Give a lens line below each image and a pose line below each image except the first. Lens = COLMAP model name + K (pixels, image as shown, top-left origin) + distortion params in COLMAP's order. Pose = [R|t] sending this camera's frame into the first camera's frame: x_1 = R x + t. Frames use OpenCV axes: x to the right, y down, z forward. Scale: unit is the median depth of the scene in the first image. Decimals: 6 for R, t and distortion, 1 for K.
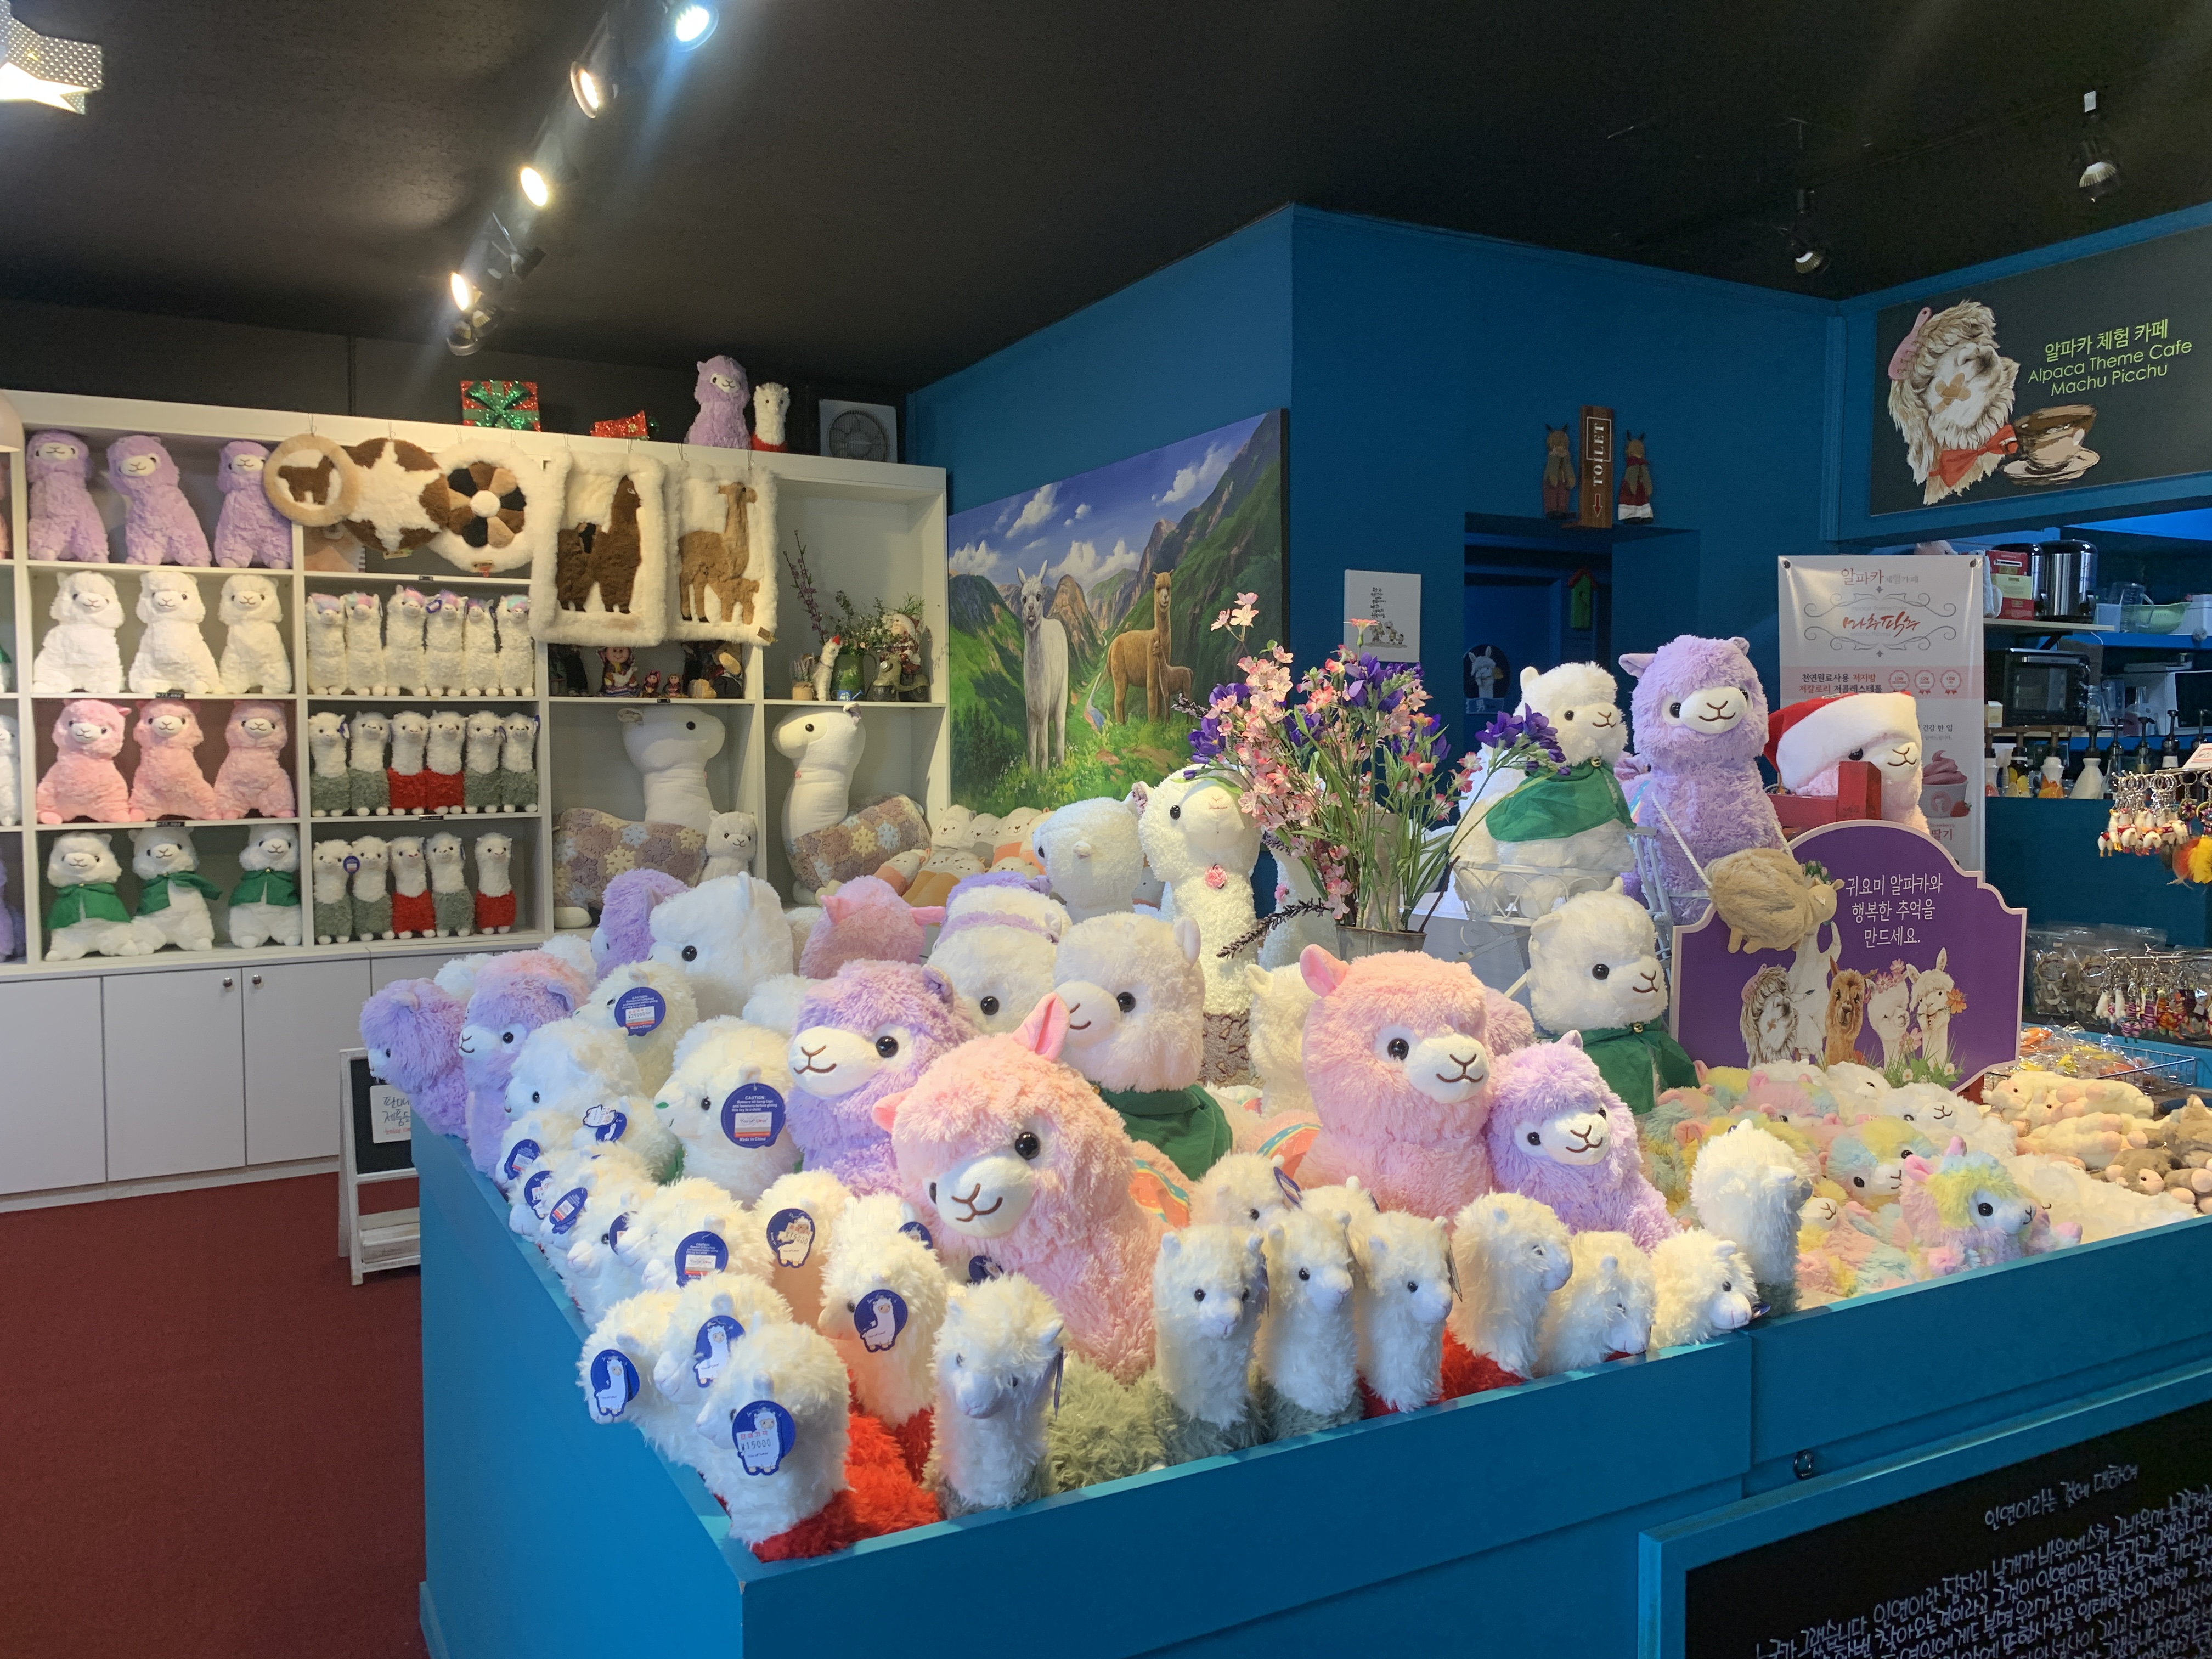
lens RADIAL K [[1663.8, 0, 1086.0], [0, 1663.8, 800.6], [0, 0, 1]] dist [0.030512, -0.027310]
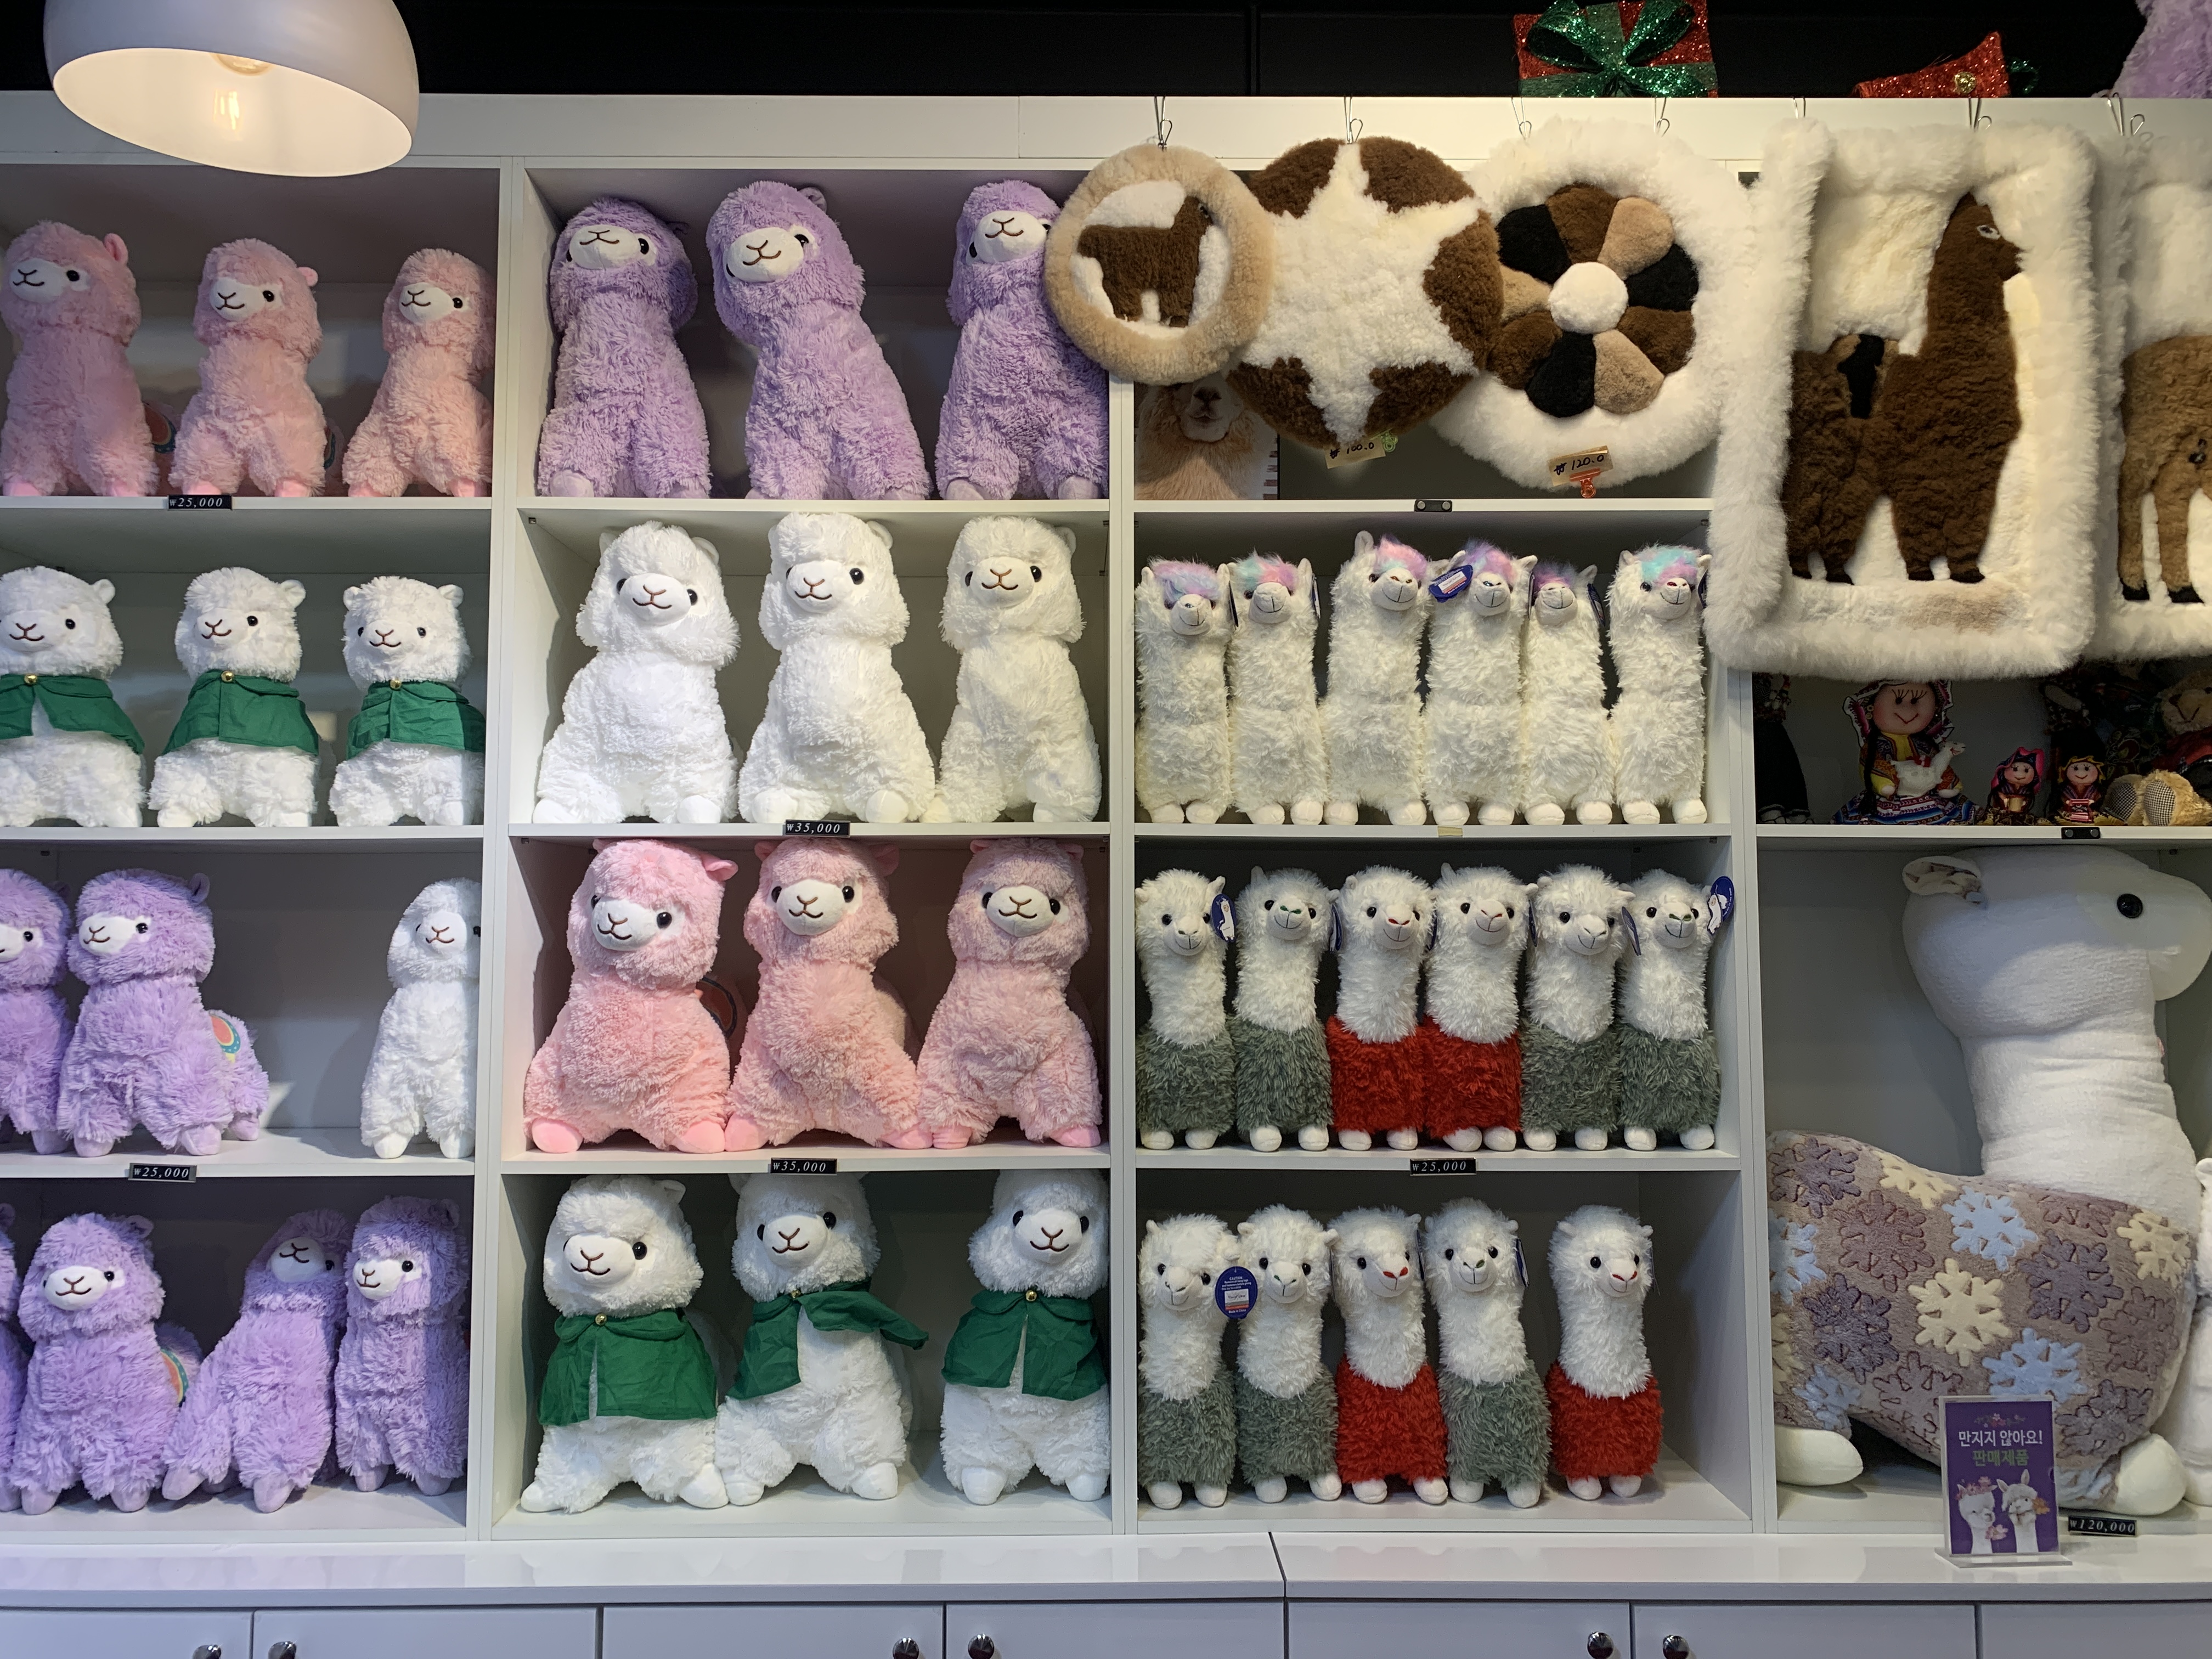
lens RADIAL K [[1663.8, 0, 1086.0], [0, 1663.8, 800.6], [0, 0, 1]] dist [0.030512, -0.027310]
pose [[0.888205, -0.018219, -0.459086, -0.297428], [-0.022283, 0.996329, -0.082652, -0.036566], [0.458906, 0.083642, 0.884539, 0.650157]]
